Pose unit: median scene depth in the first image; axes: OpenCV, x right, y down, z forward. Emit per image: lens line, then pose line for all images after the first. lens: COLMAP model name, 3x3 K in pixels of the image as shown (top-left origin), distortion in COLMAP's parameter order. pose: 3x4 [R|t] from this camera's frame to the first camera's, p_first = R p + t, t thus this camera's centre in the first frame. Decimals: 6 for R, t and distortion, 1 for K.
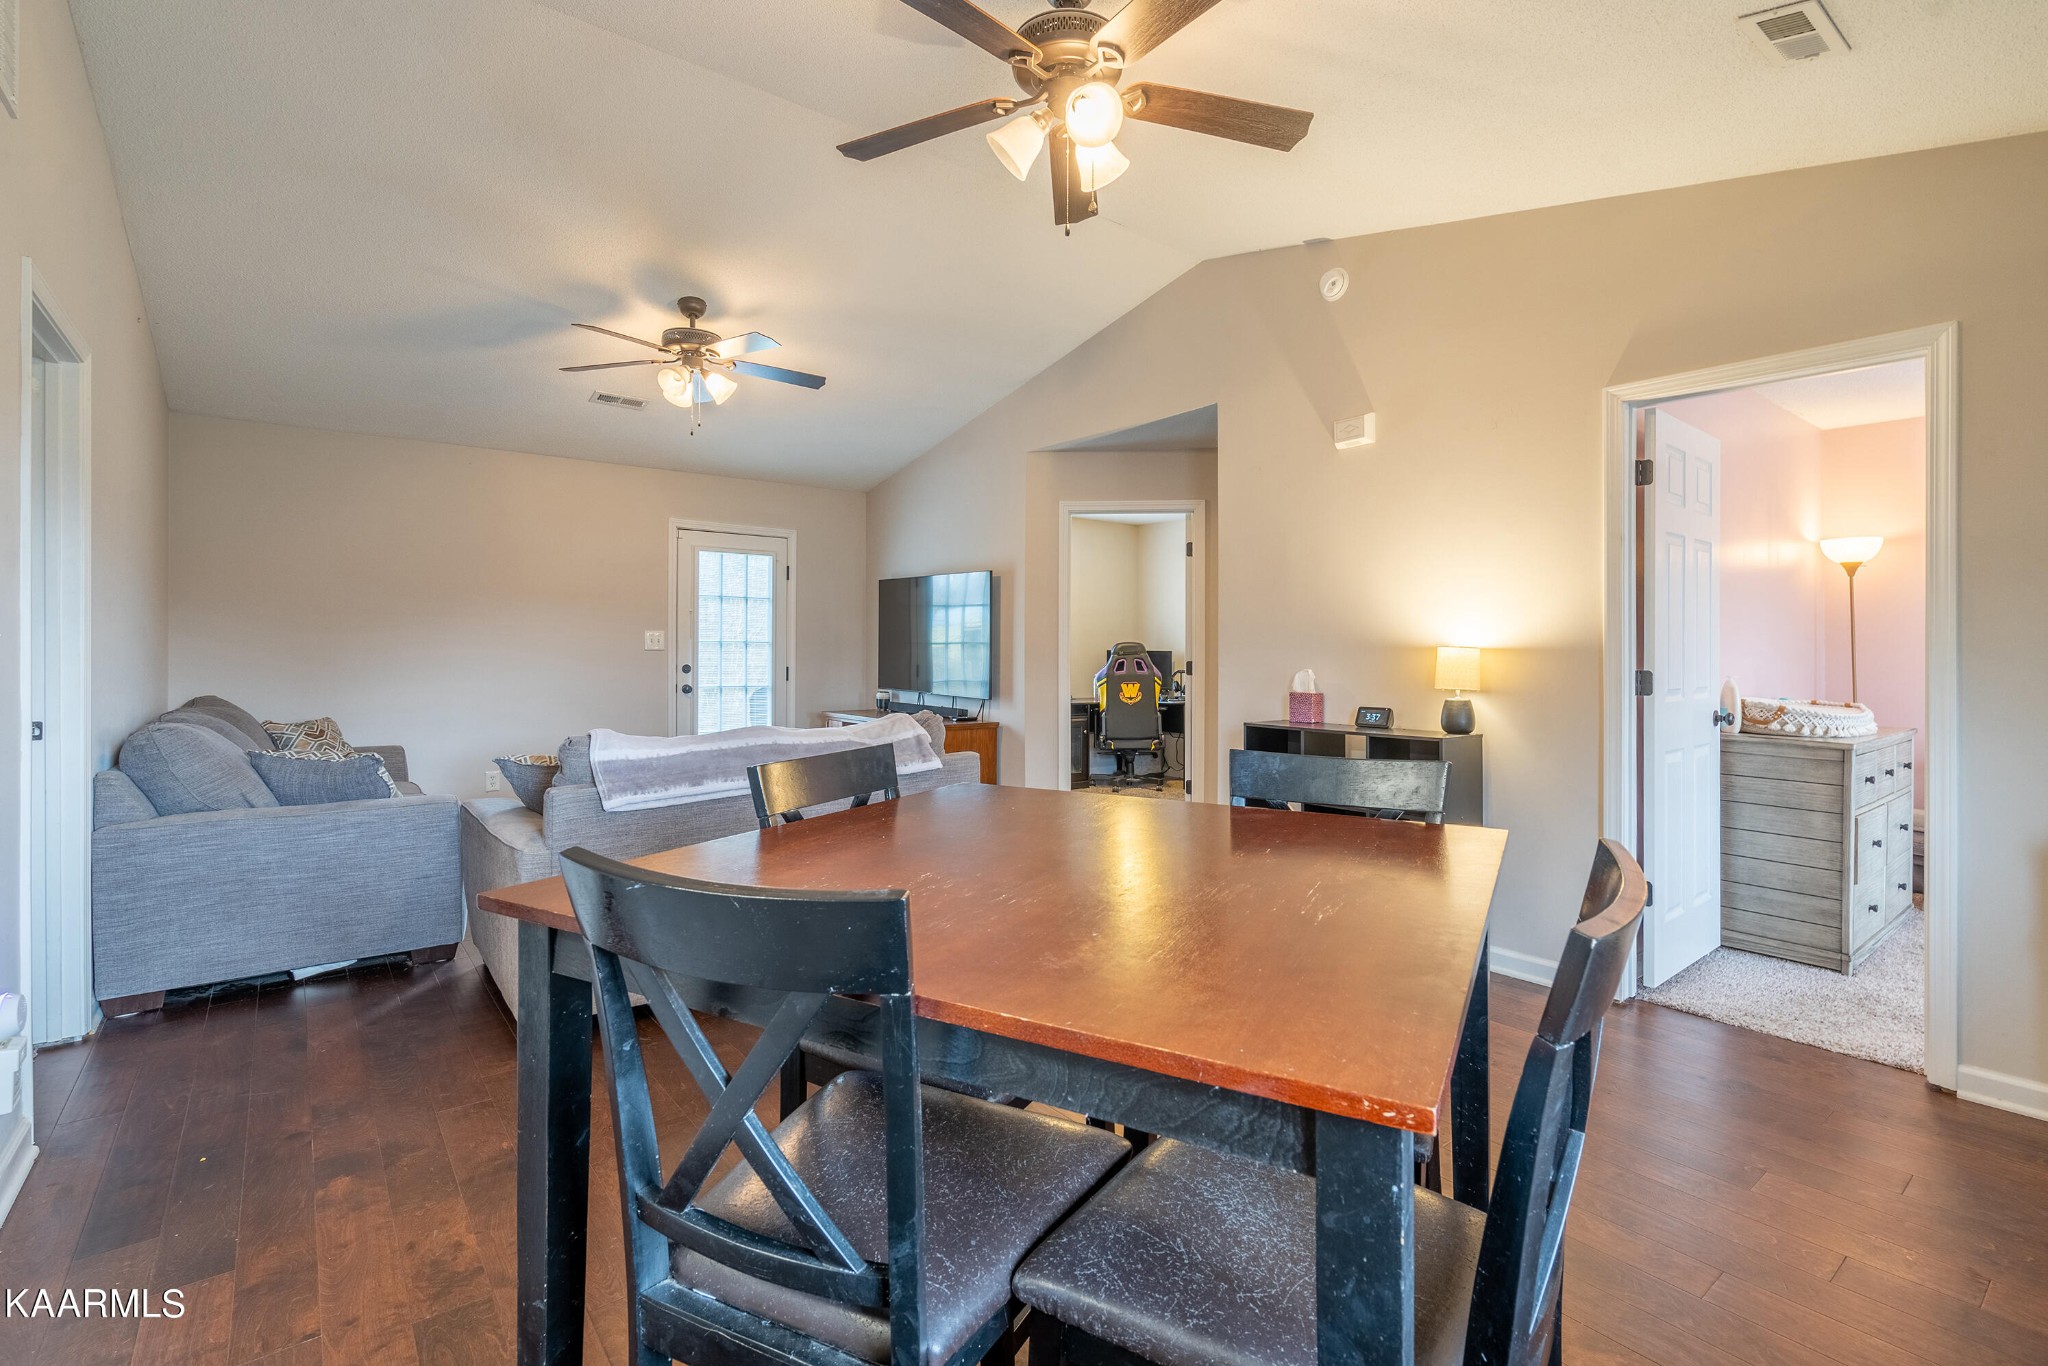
lens RADIAL K [[946.9, 0, 1023.5], [0, 946.9, 663.2], [0, 0, 1]] dist [-0.001835, 0.002169]
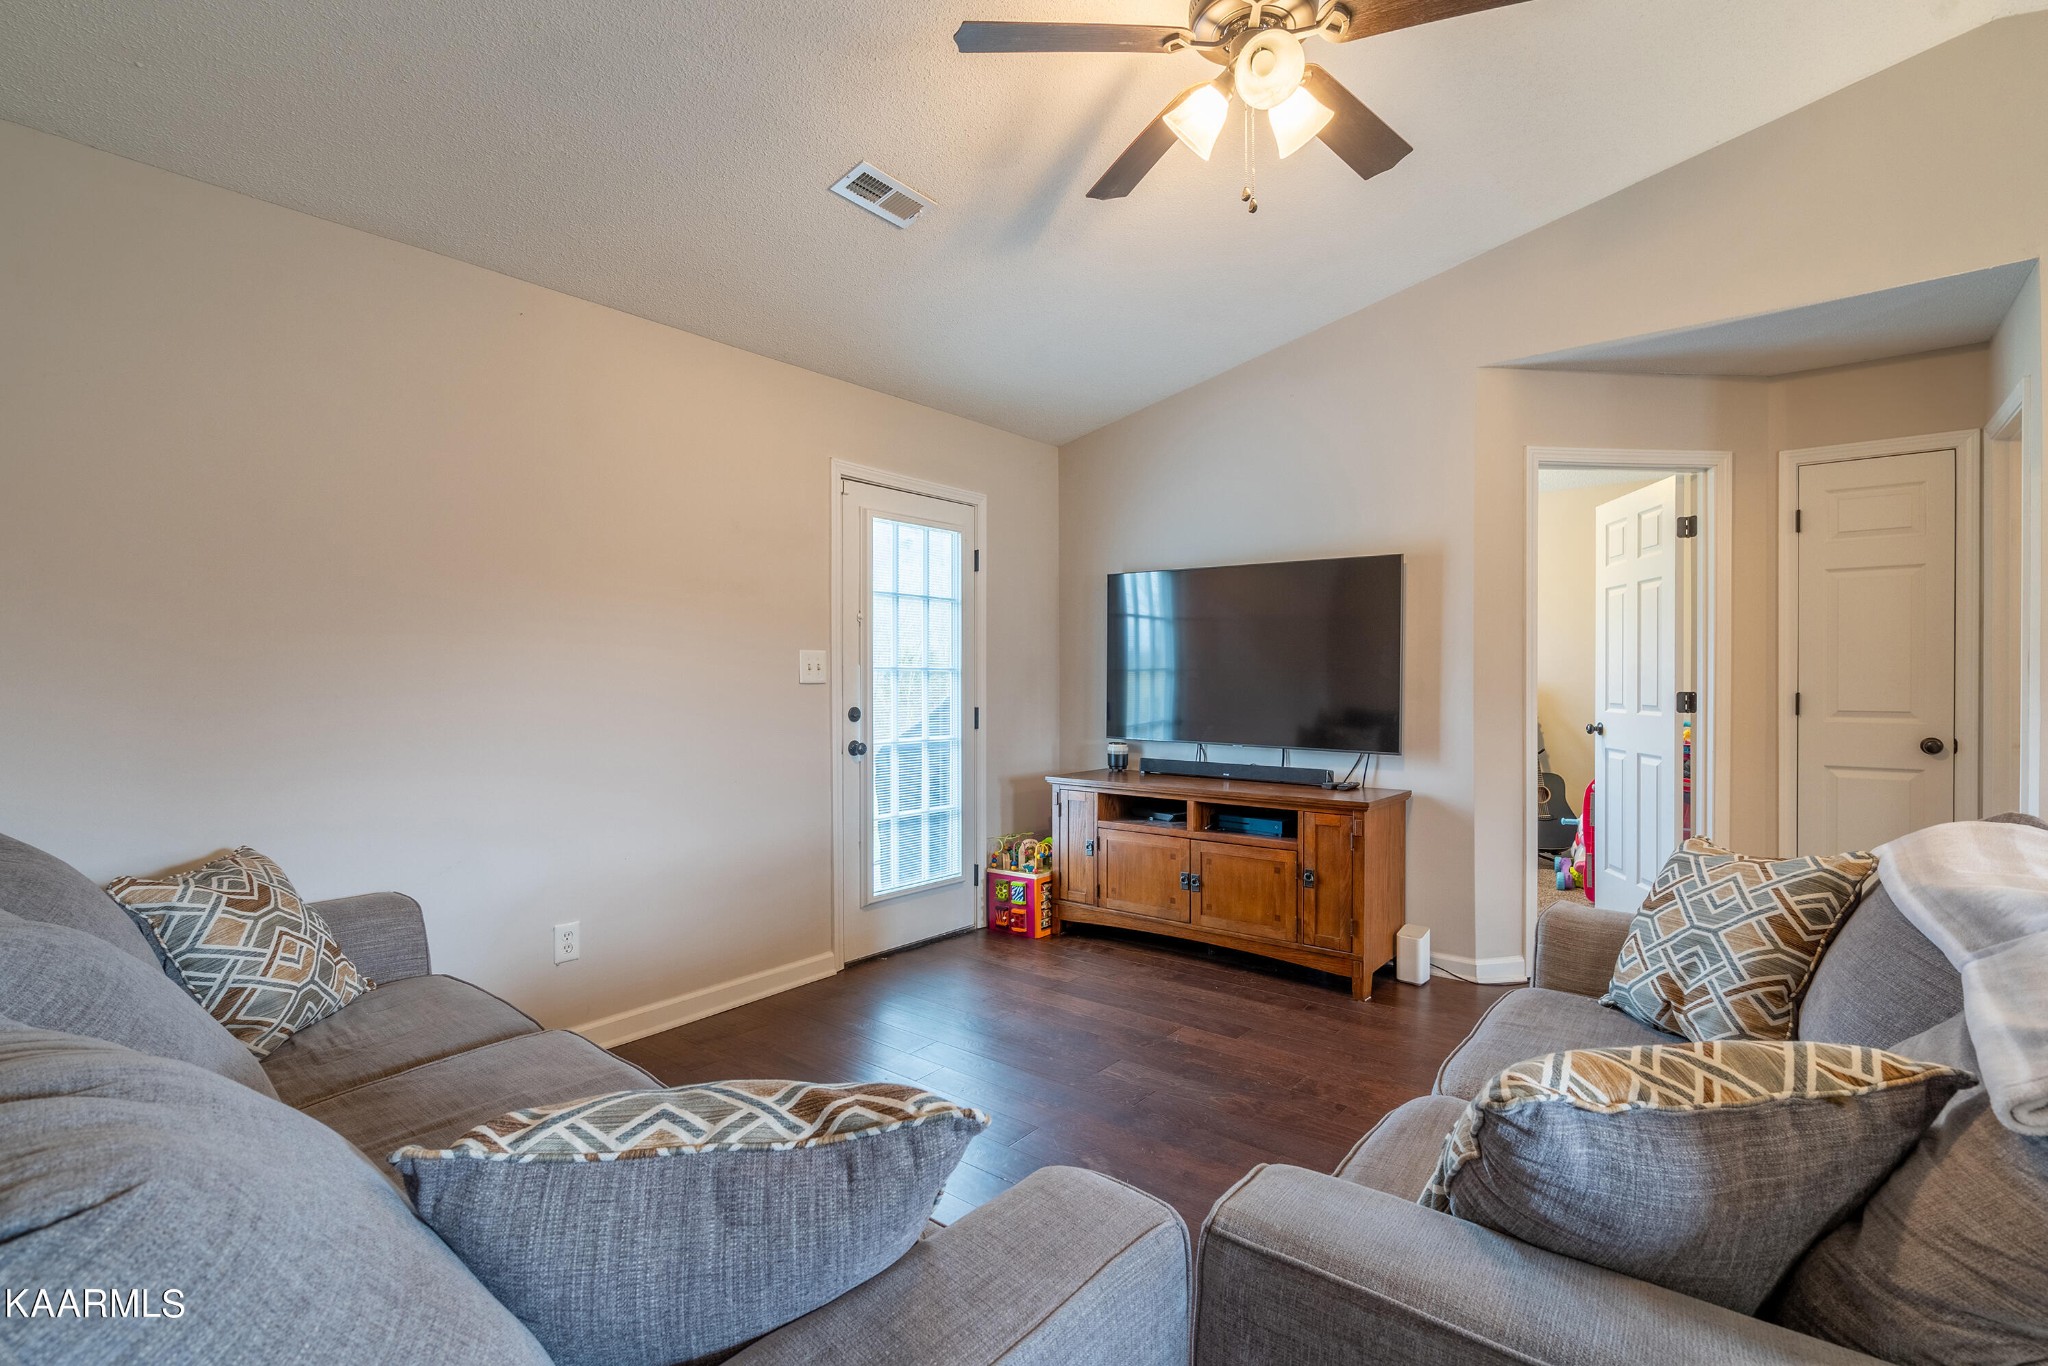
lens RADIAL K [[946.9, 0, 1012.4], [0, 946.9, 687.3], [0, 0, 1]] dist [-0.001835, 0.002169]
pose [[0.975827, -0.009906, 0.218321, -0.383225], [0.010032, 0.999950, 0.000532, -0.010340], [-0.218315, 0.001671, 0.975877, 0.393073]]
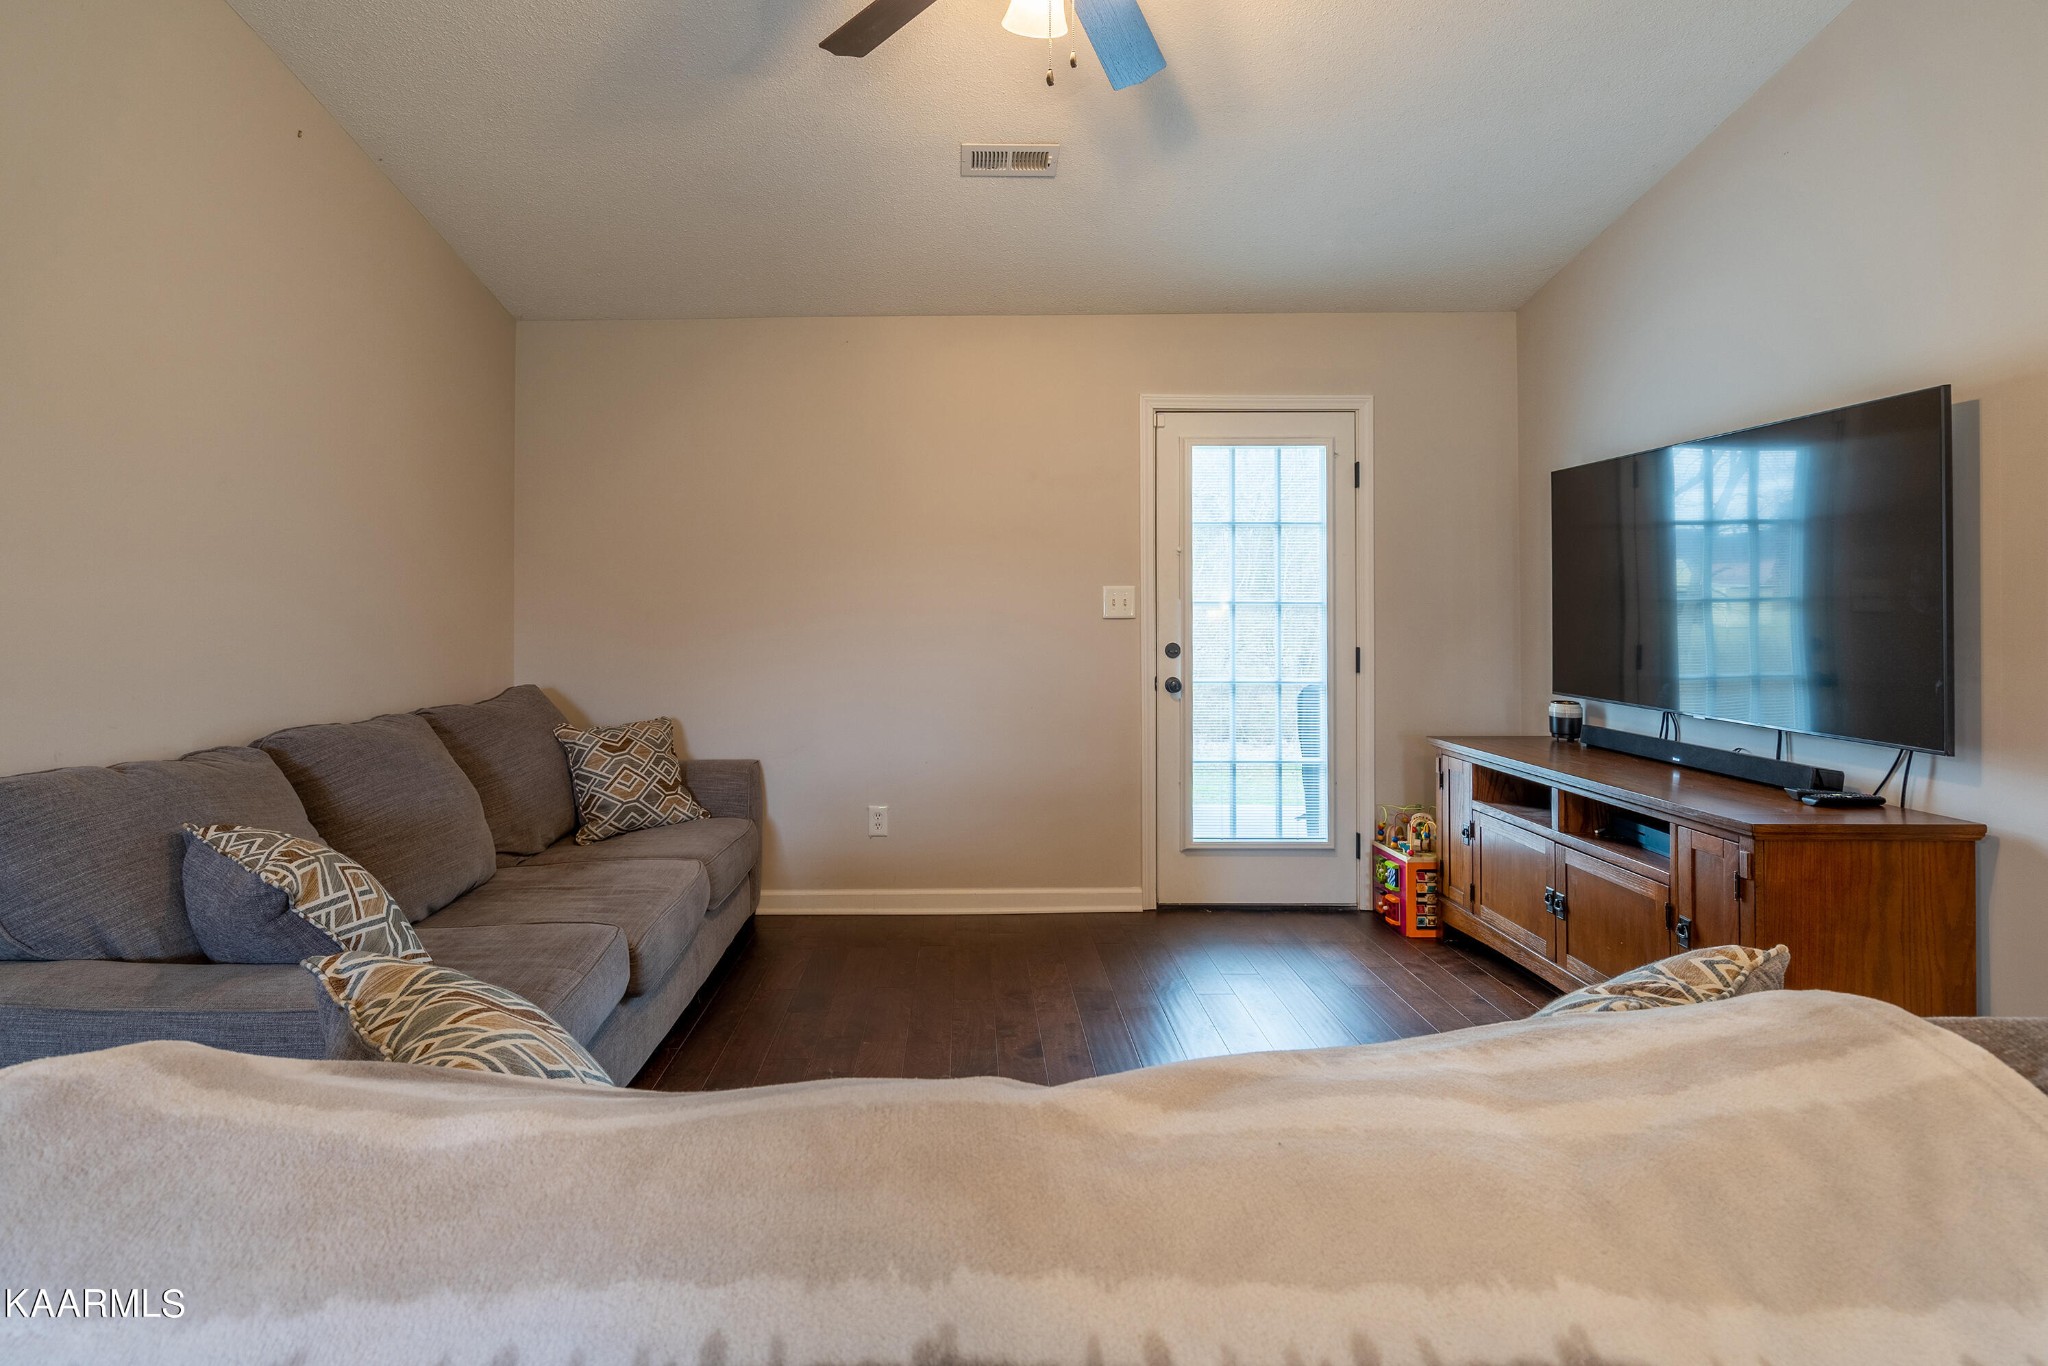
lens RADIAL K [[946.9, 0, 974.7], [0, 946.9, 608.1], [0, 0, 1]] dist [-0.001835, 0.002169]
pose [[0.783847, -0.013384, -0.620810, -0.089320], [-0.000521, 0.999753, -0.022211, -0.006987], [0.620954, 0.017733, 0.783647, 0.463321]]
